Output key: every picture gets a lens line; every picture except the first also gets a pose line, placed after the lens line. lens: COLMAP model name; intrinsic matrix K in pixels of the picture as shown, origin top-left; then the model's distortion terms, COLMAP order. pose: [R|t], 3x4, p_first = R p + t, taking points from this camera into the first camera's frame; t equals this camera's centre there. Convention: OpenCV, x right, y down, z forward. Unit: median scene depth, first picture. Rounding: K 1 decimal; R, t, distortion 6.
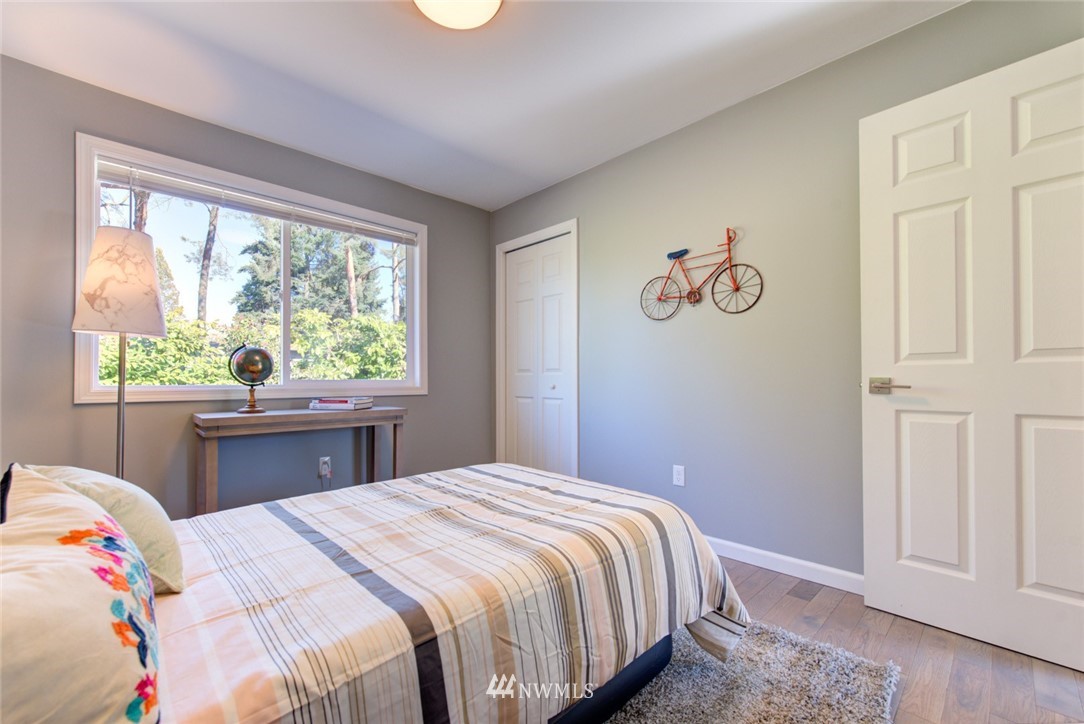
lens RADIAL K [[428.8, 0, 536.7], [0, 428.8, 374.5], [0, 0, 1]] dist [0.002040, 0.000162]
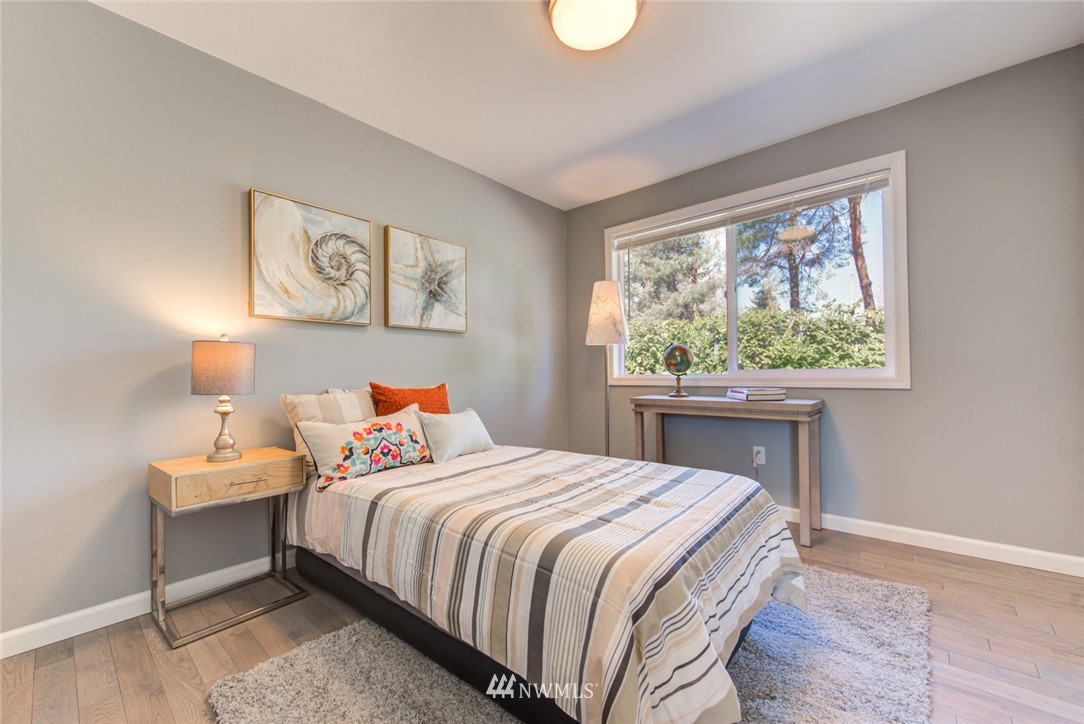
lens RADIAL K [[439.4, 0, 542.0], [0, 439.4, 362.0], [0, 0, 1]] dist [-0.000194, 0.000003]
pose [[0.111100, -0.022902, -0.993545, 0.569985], [0.026191, 0.999455, -0.020109, 0.002554], [0.993464, -0.023788, 0.111639, 0.462022]]
